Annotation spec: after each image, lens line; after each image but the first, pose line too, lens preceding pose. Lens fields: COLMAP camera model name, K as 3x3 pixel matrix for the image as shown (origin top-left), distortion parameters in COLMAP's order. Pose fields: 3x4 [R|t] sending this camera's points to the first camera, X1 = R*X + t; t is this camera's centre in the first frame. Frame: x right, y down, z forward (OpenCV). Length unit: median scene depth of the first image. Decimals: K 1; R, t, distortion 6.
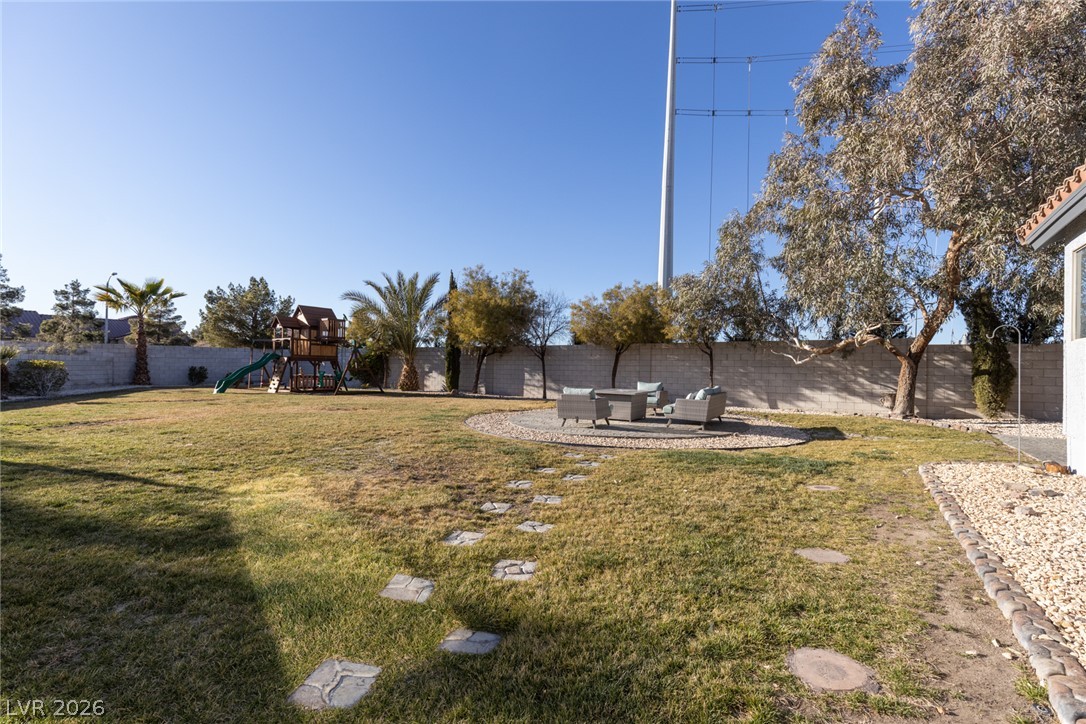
lens RADIAL K [[496.2, 0, 540.0], [0, 496.2, 363.8], [0, 0, 1]] dist [0.012284, 0.000336]
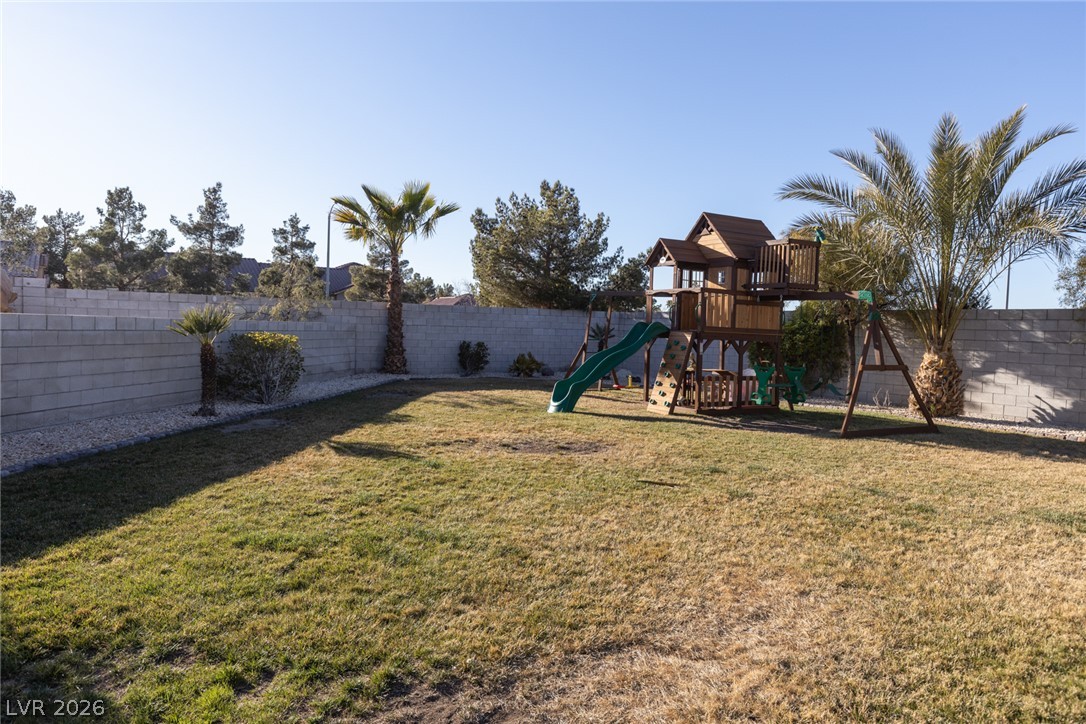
lens RADIAL K [[714.8, 0, 543.0], [0, 714.8, 362.0], [0, 0, 1]] dist [0.010175, 0.000591]
pose [[0.919322, 0.034804, -0.391965, -0.345524], [-0.016888, 0.998653, 0.049066, -0.014326], [0.393145, -0.038488, 0.918671, 0.341636]]
